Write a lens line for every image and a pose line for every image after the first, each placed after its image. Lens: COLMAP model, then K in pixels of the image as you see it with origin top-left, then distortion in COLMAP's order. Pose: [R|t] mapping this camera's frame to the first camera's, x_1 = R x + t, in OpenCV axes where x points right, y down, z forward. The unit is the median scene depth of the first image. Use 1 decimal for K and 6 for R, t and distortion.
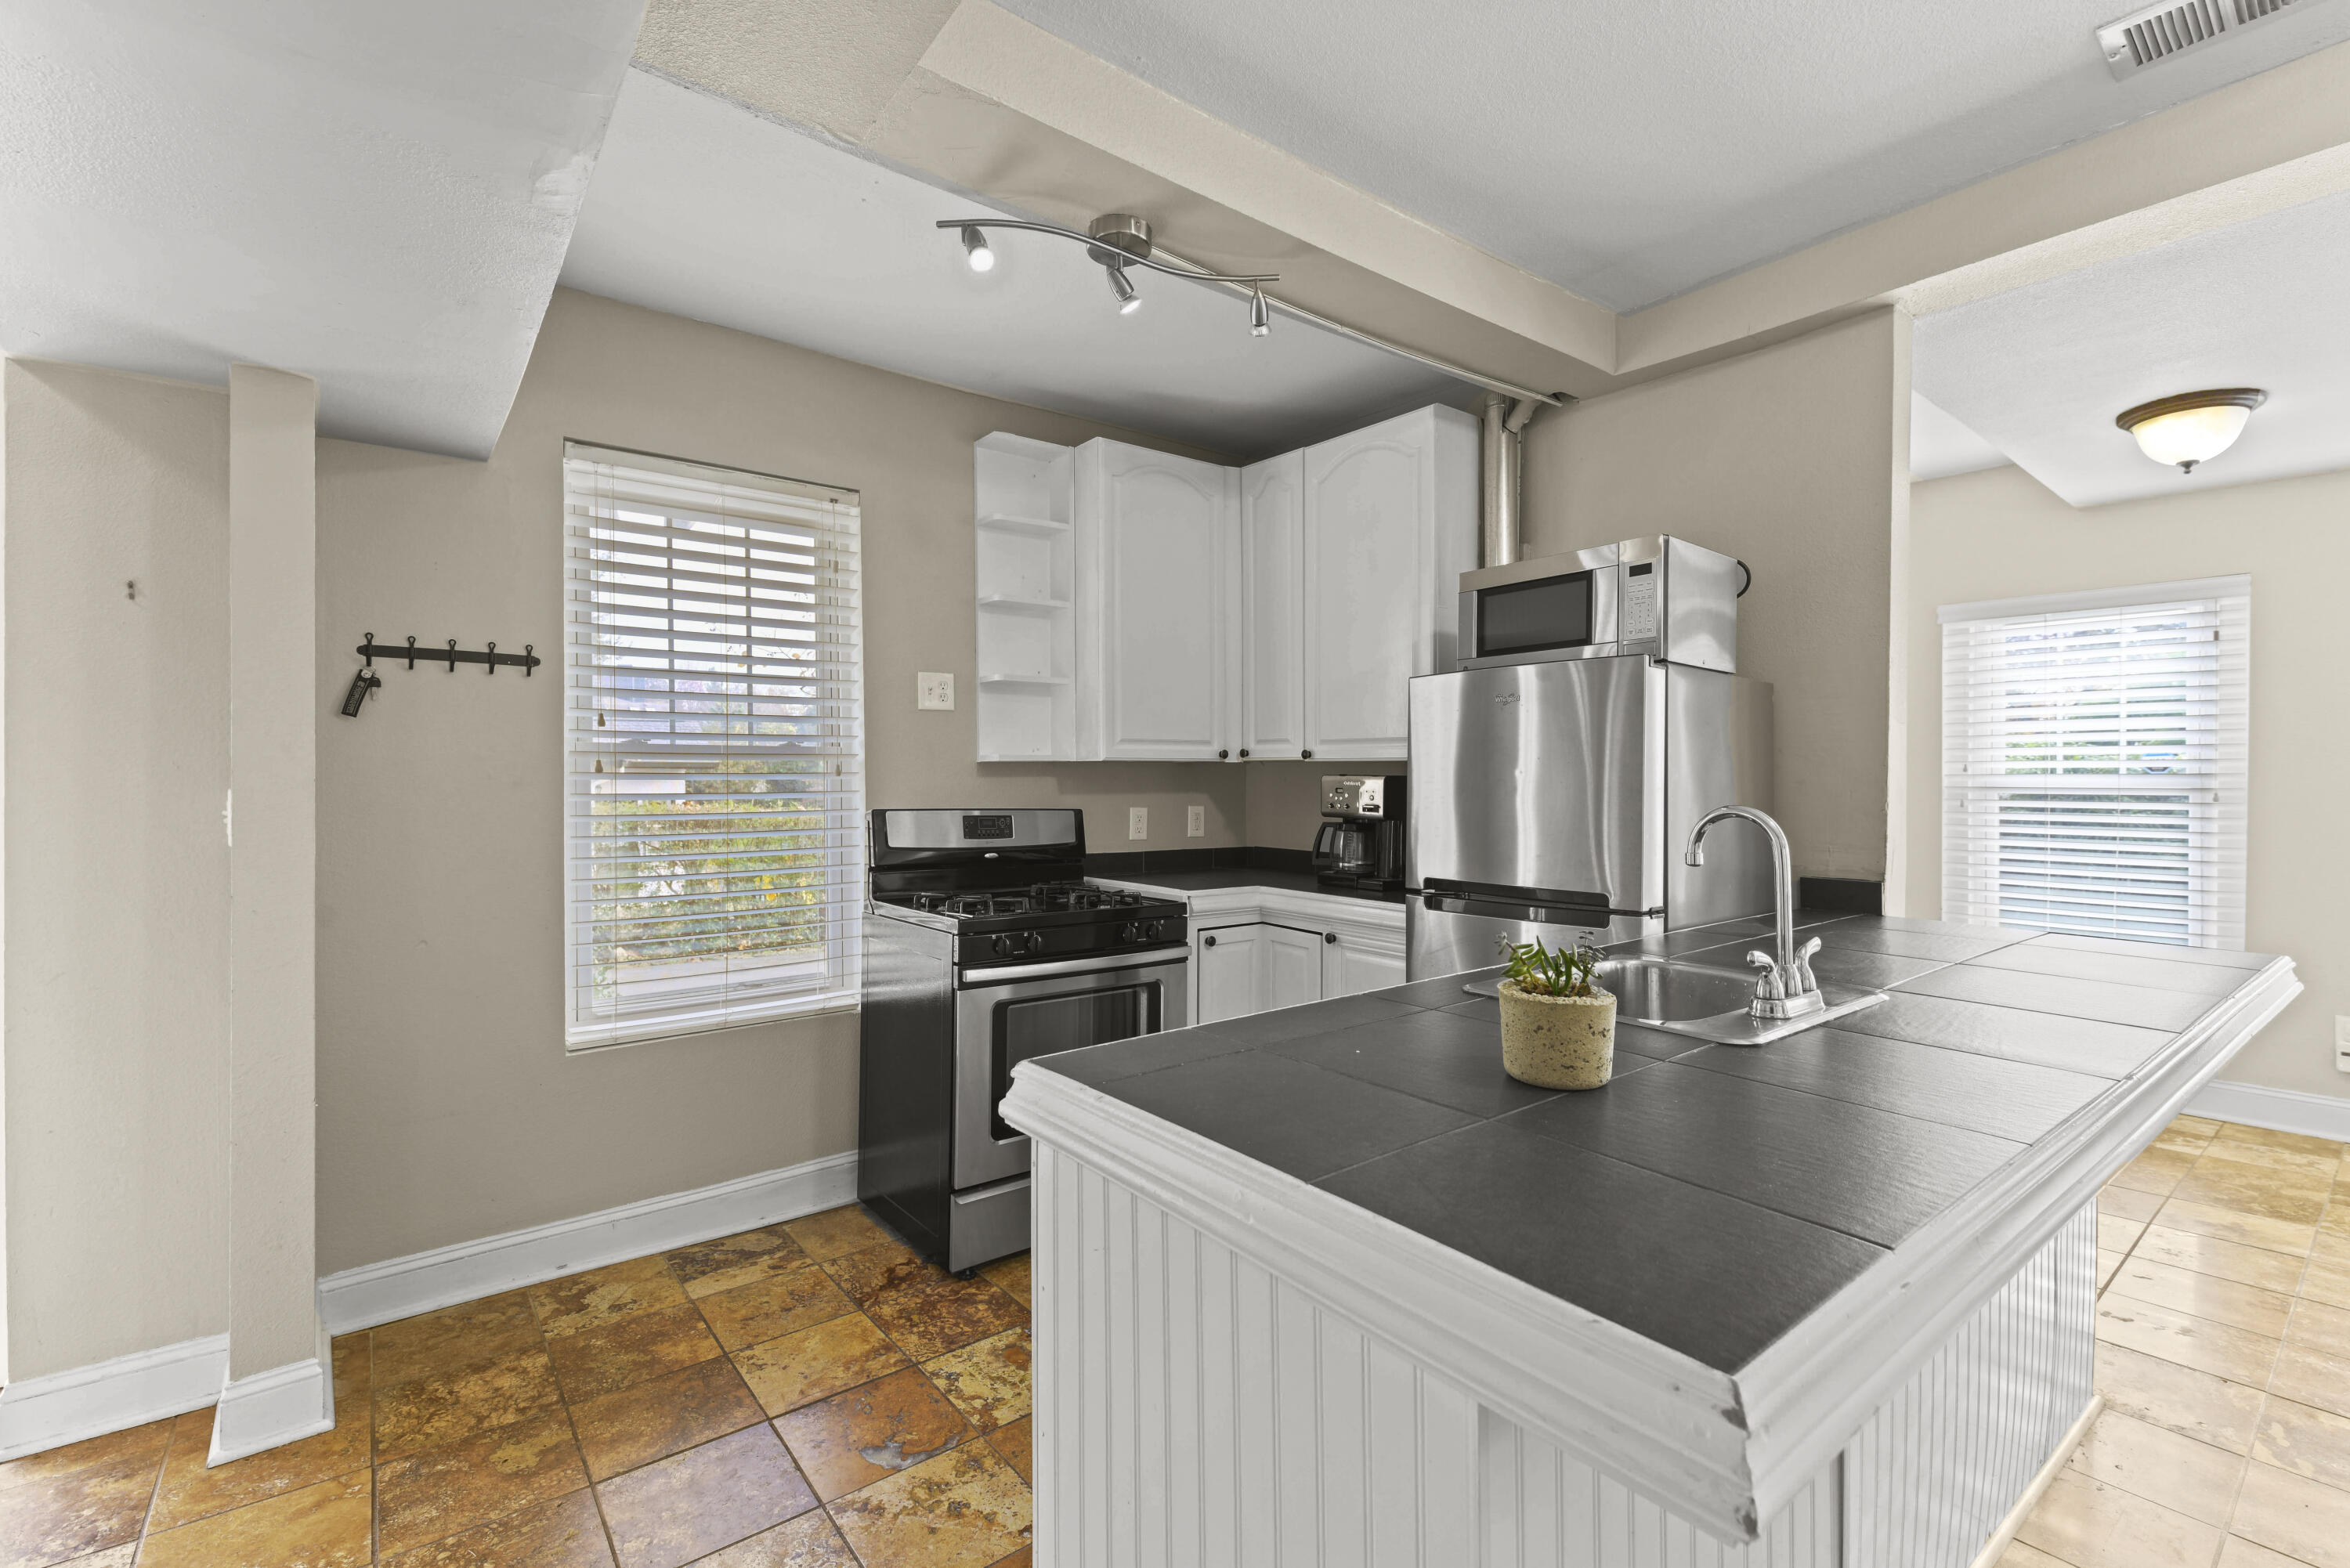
lens RADIAL K [[1000.7, 0, 1175.0], [0, 1000.7, 784.0], [0, 0, 1]] dist [0.000032, -0.000086]
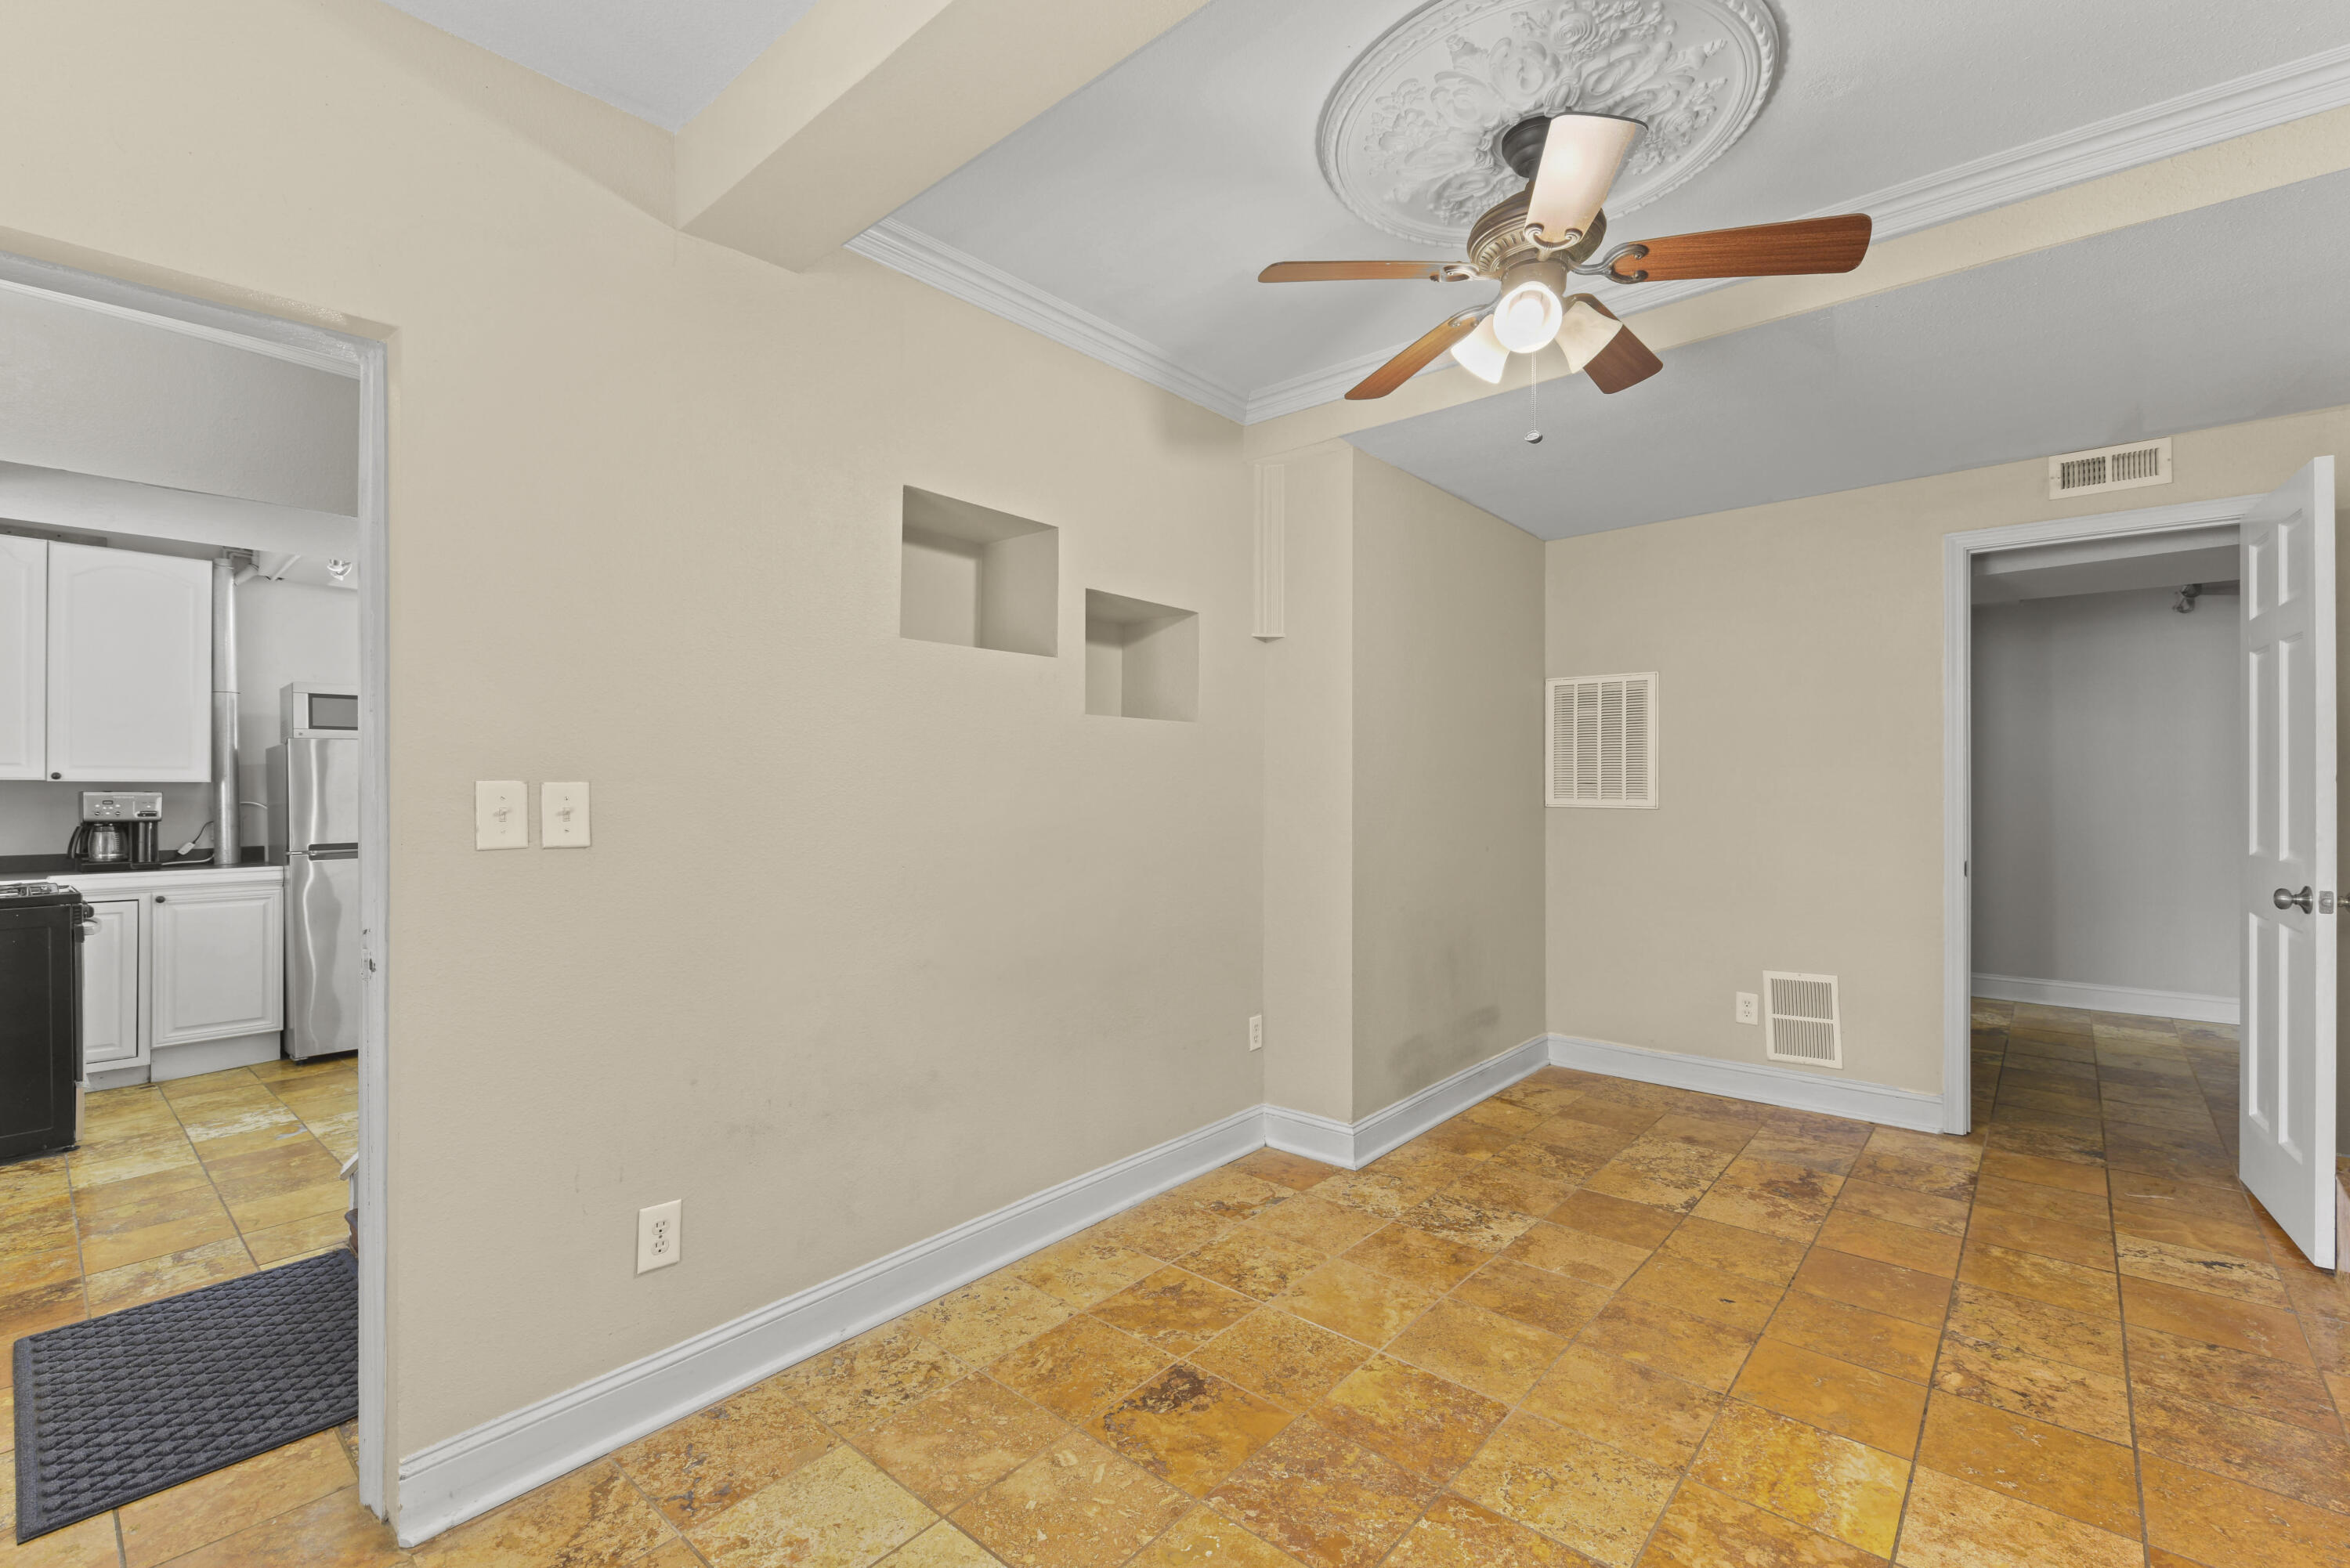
lens RADIAL K [[1000.7, 0, 1175.0], [0, 1000.7, 784.0], [0, 0, 1]] dist [0.000032, -0.000086]
pose [[-0.165525, -0.002277, 0.986203, -1.779803], [0.002801, 0.999992, 0.002779, -0.023529], [-0.986202, 0.003222, -0.165517, -0.294942]]
